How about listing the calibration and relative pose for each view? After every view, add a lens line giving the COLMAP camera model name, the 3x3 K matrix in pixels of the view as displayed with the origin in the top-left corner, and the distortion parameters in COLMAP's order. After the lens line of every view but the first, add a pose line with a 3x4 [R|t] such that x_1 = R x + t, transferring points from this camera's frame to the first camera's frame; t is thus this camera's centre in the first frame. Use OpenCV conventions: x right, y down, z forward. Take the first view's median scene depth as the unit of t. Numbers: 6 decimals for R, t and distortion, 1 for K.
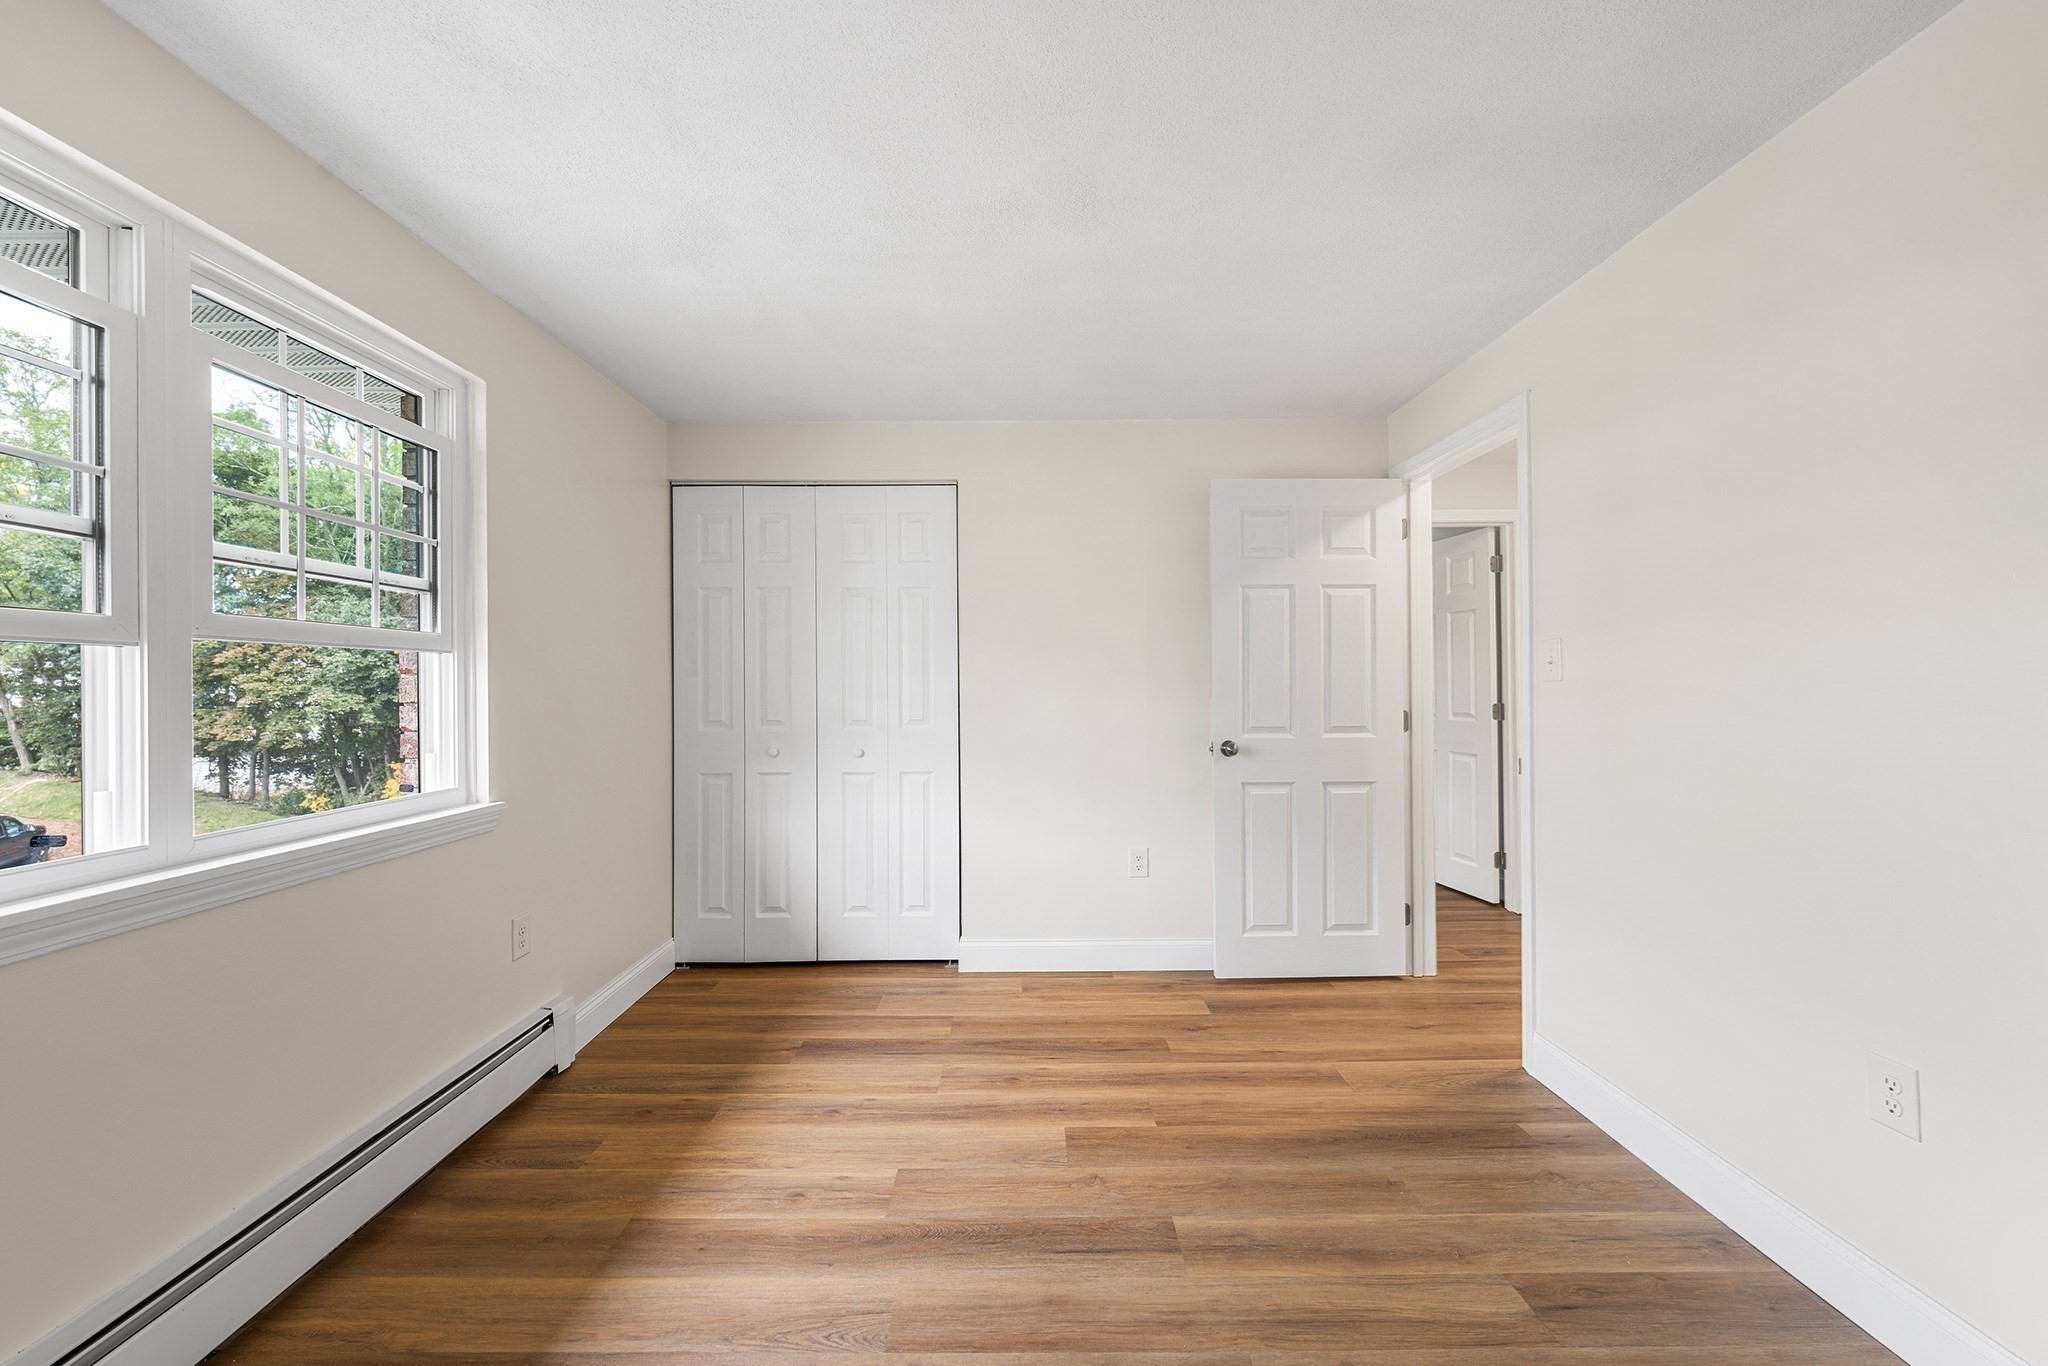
lens RADIAL K [[802.8, 0, 1021.3], [0, 802.8, 682.1], [0, 0, 1]] dist [-0.001522, -0.000136]
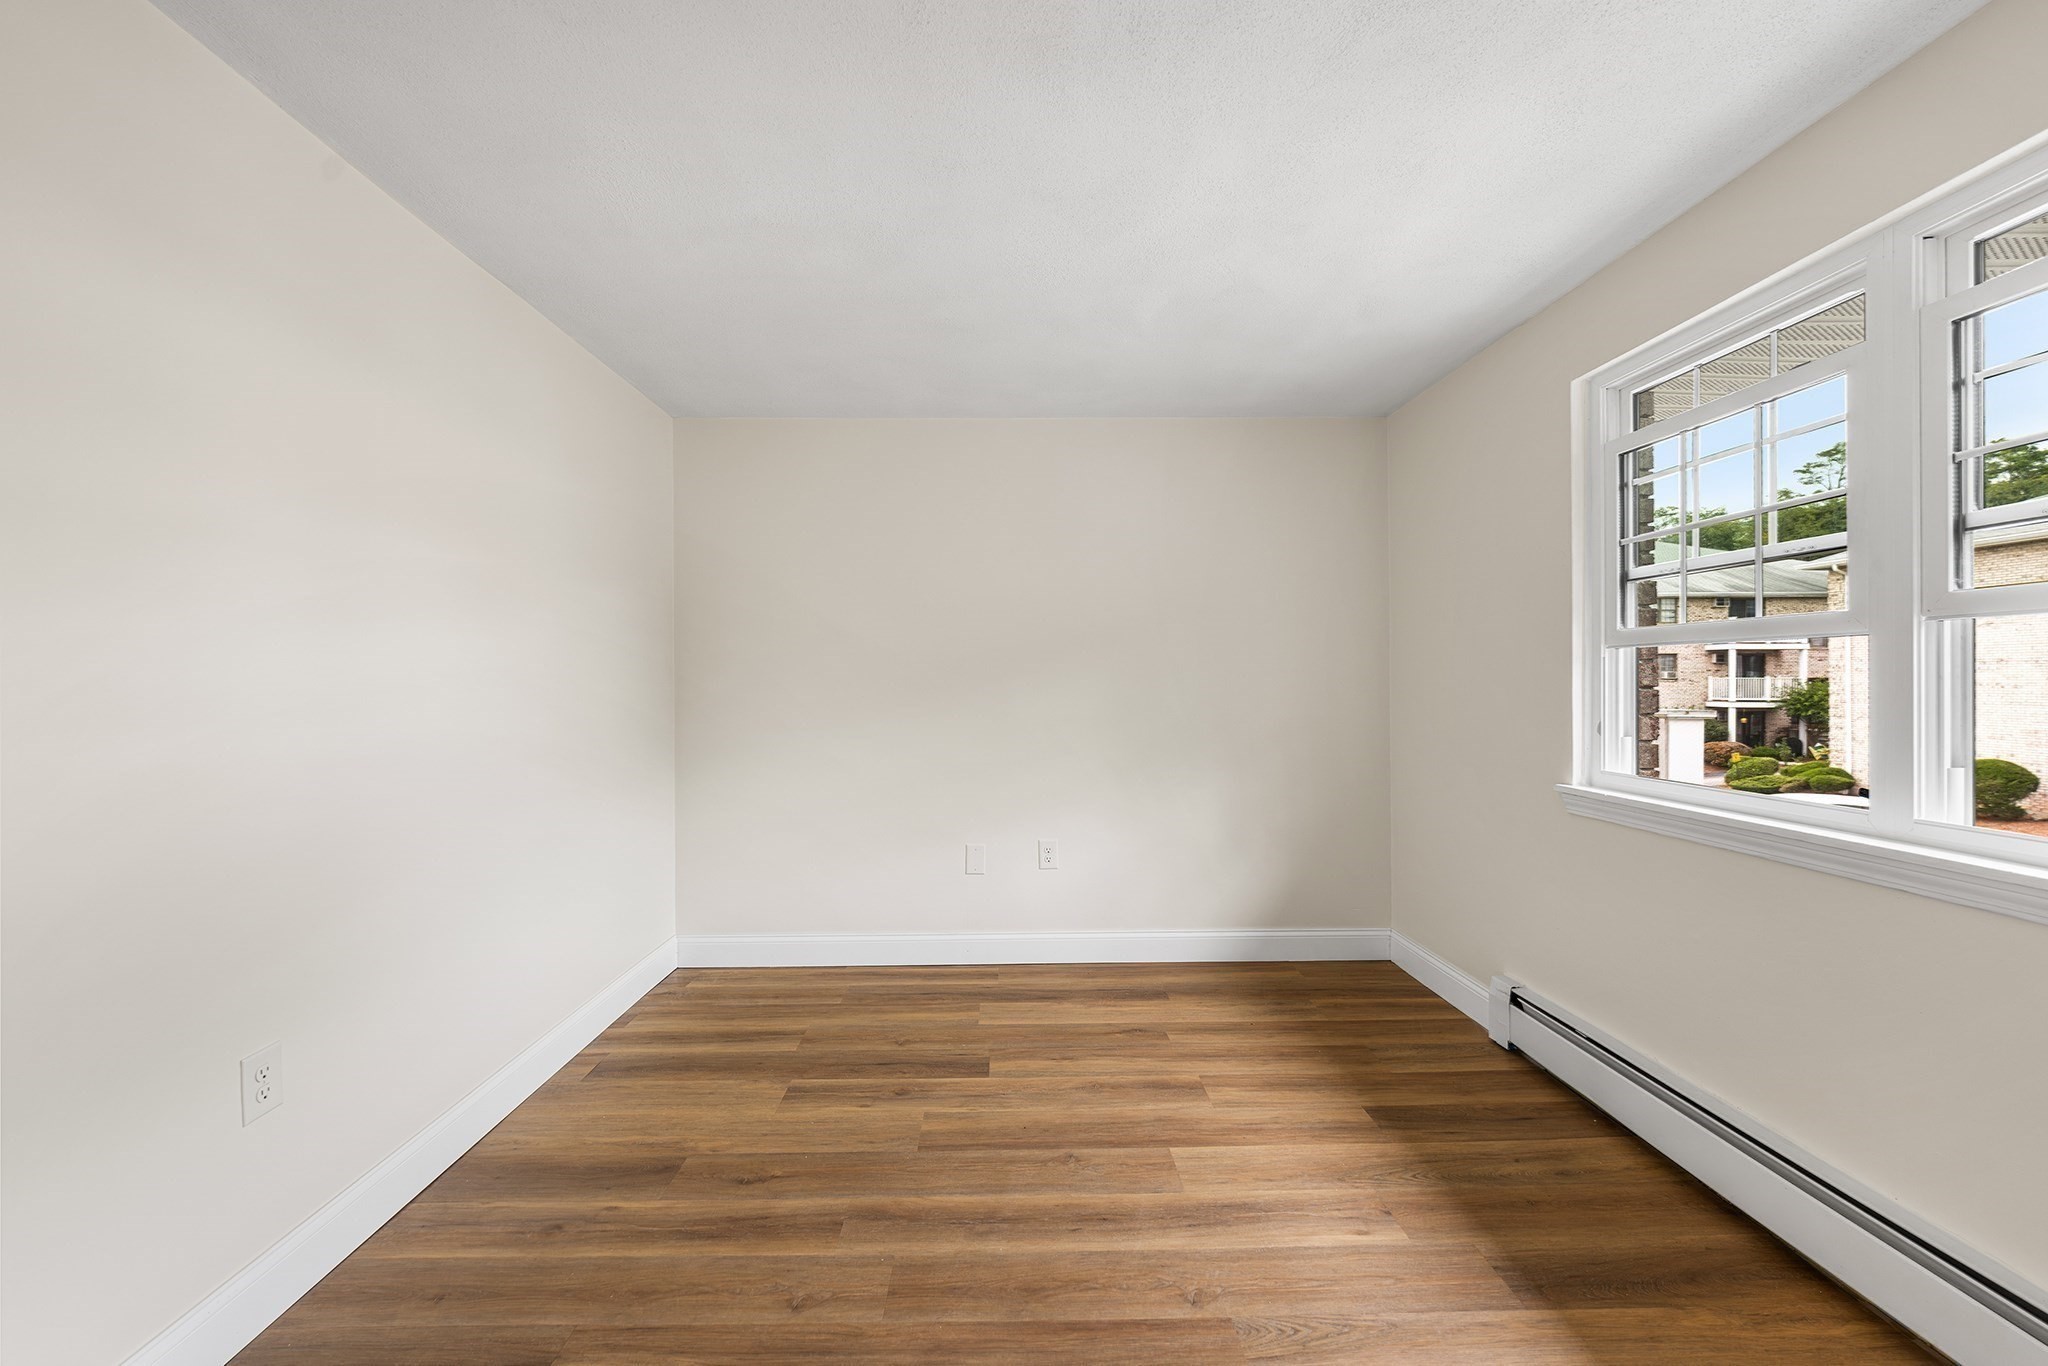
lens RADIAL K [[802.8, 0, 1022.2], [0, 802.8, 686.8], [0, 0, 1]] dist [-0.001522, -0.000136]
pose [[-0.999800, 0.012181, -0.015872, 0.105079], [0.012229, 0.999921, -0.002942, 0.015403], [0.015835, -0.003136, -0.999870, 2.002798]]
